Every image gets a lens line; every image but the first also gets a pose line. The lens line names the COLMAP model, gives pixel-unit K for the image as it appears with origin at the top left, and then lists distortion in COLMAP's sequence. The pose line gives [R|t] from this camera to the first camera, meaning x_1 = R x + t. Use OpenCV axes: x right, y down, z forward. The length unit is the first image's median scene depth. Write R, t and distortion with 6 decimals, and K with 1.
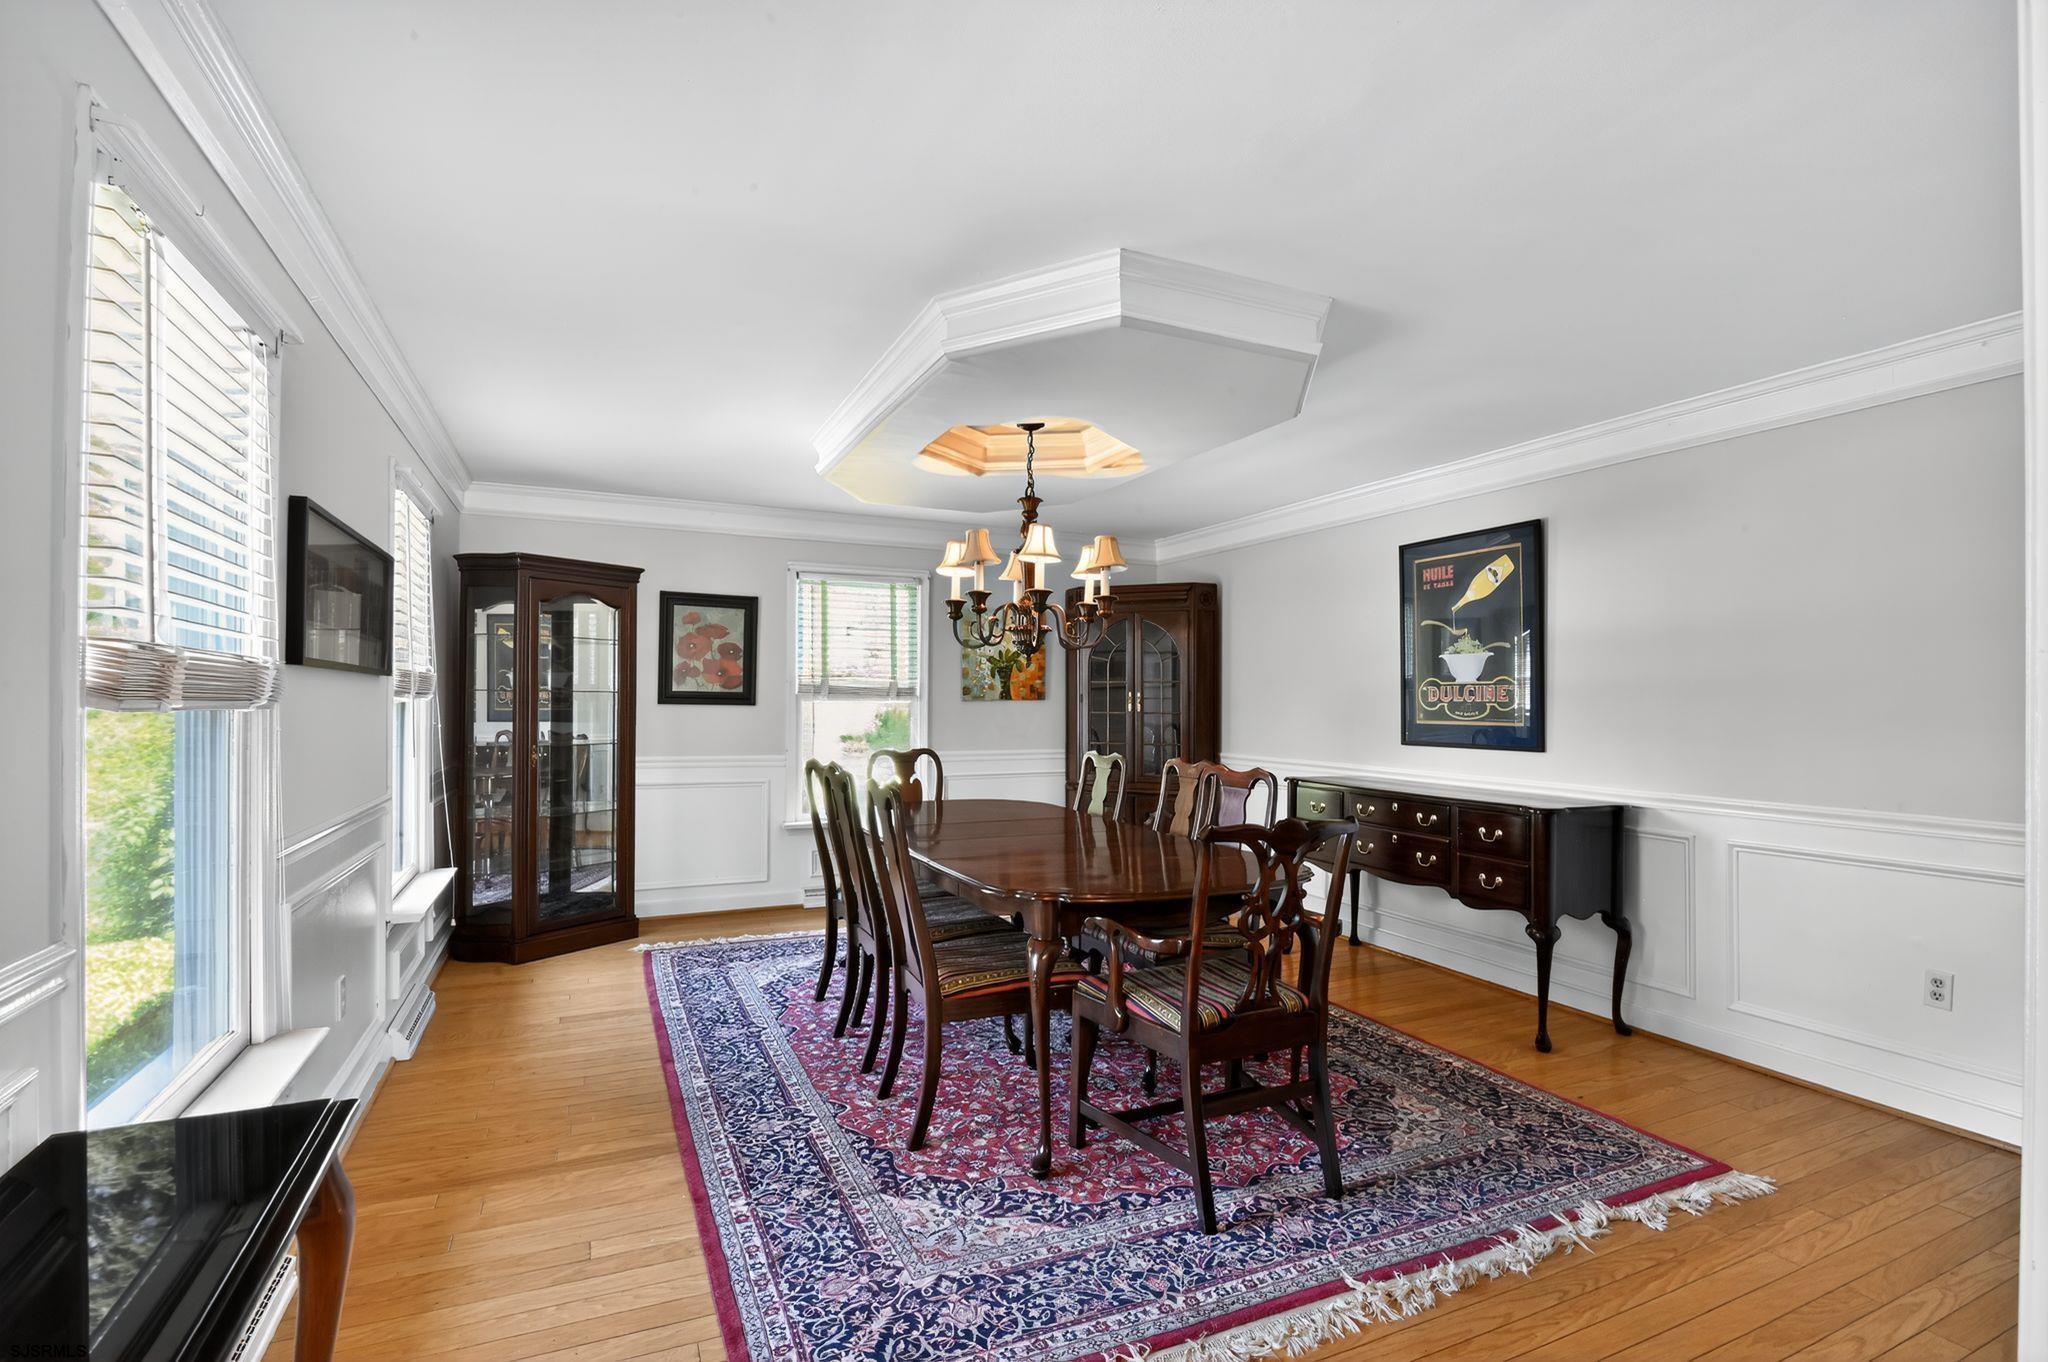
lens RADIAL K [[949.3, 0, 1027.7], [0, 949.3, 694.8], [0, 0, 1]] dist [-0.001930, -0.010349]
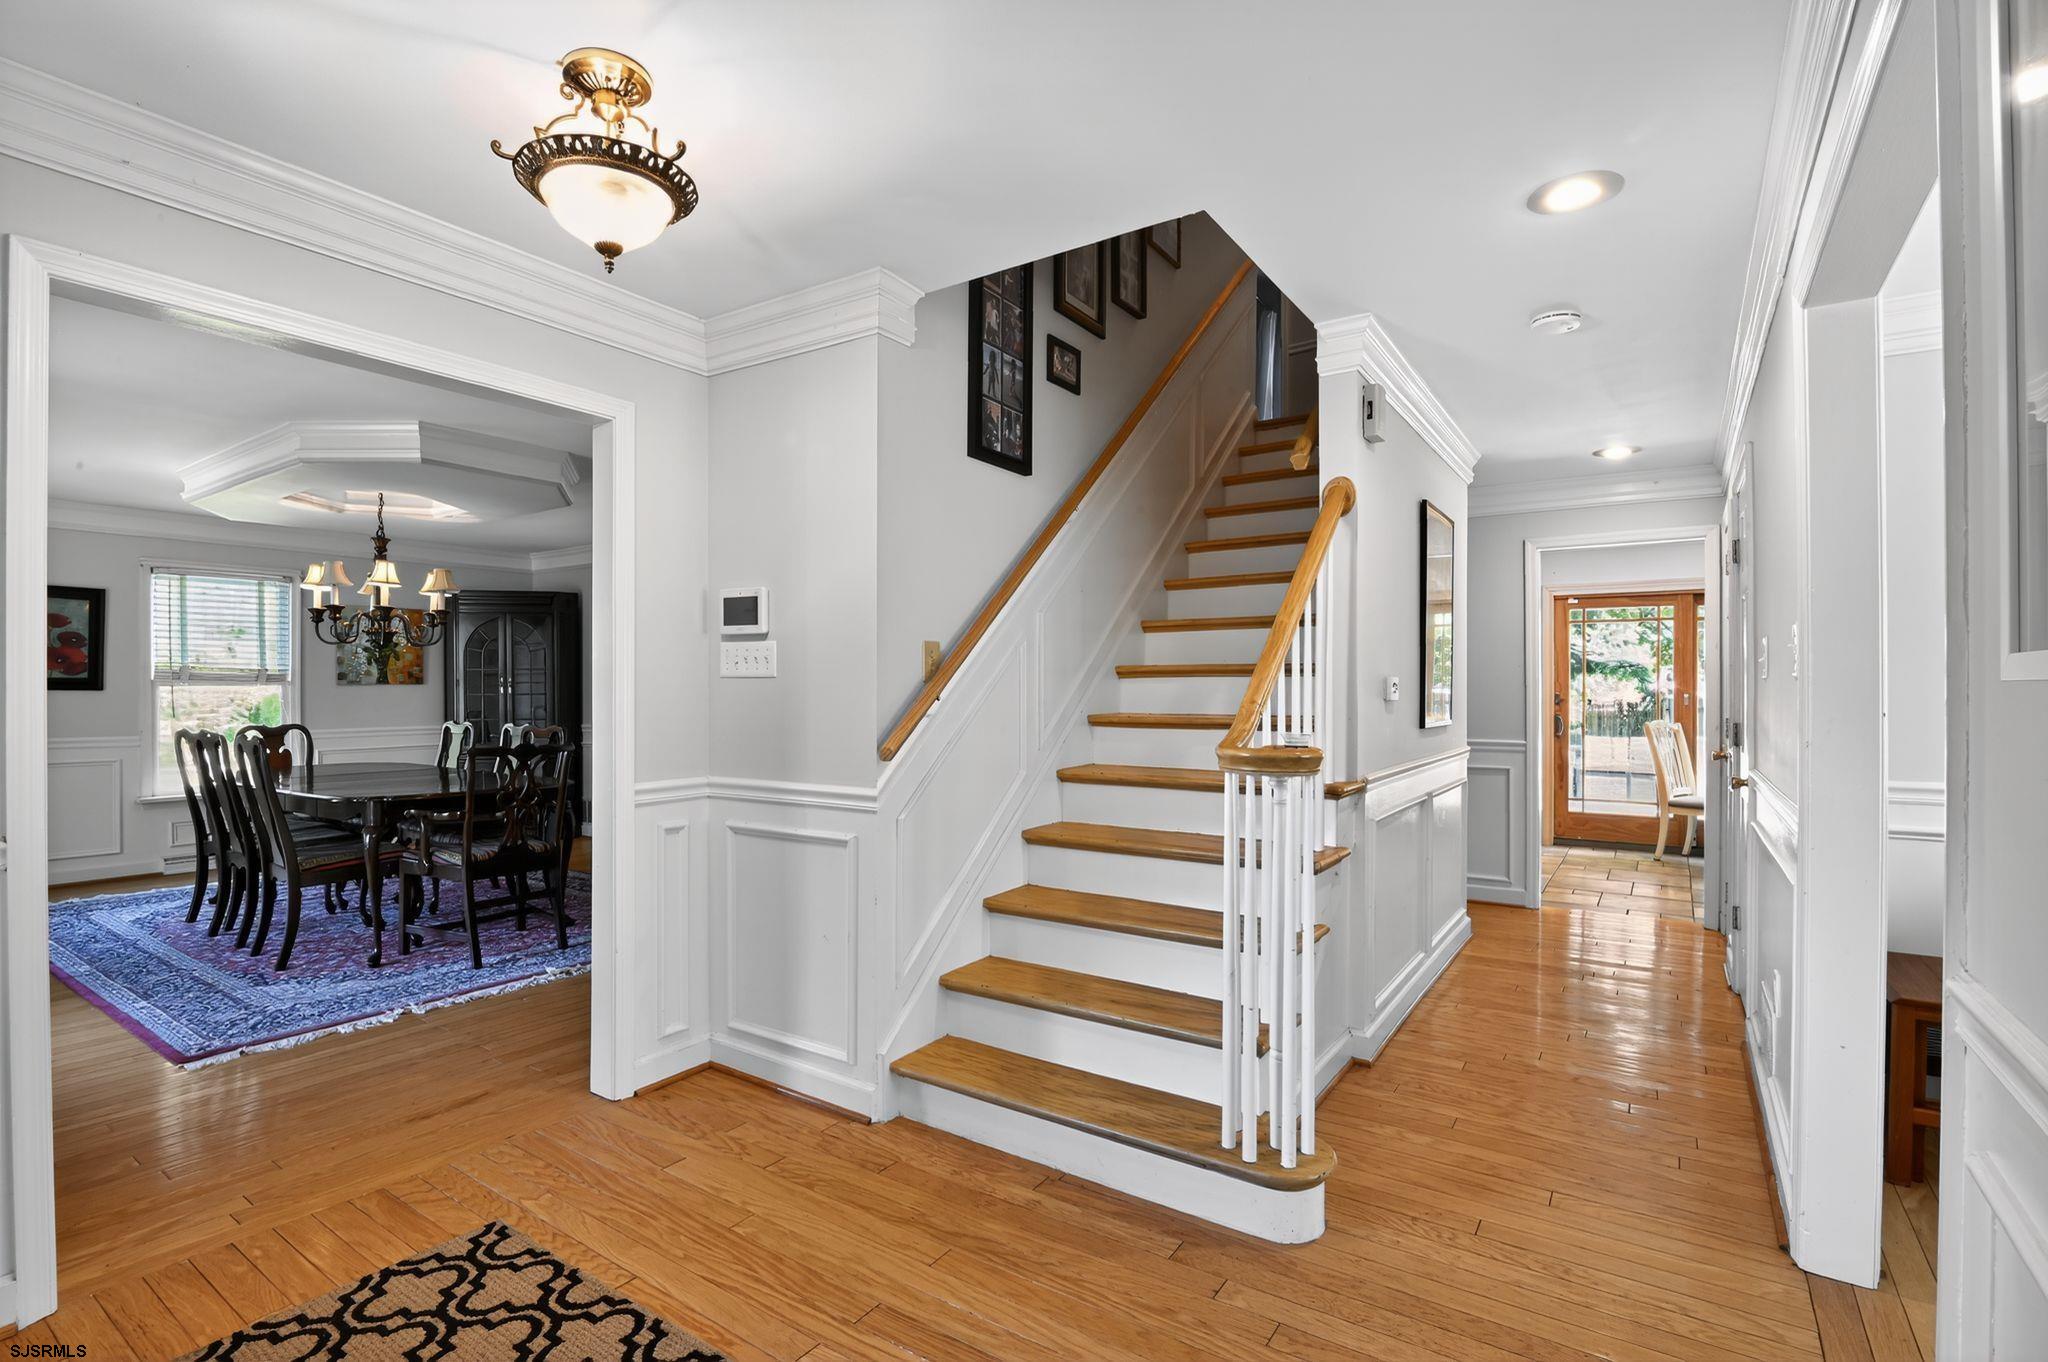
lens RADIAL K [[949.3, 0, 1027.7], [0, 949.3, 694.8], [0, 0, 1]] dist [-0.001930, -0.010349]
pose [[0.859623, -0.010696, 0.510817, 0.099297], [0.003391, 0.999878, 0.015229, 0.005439], [-0.510918, -0.011359, 0.859555, -0.633756]]
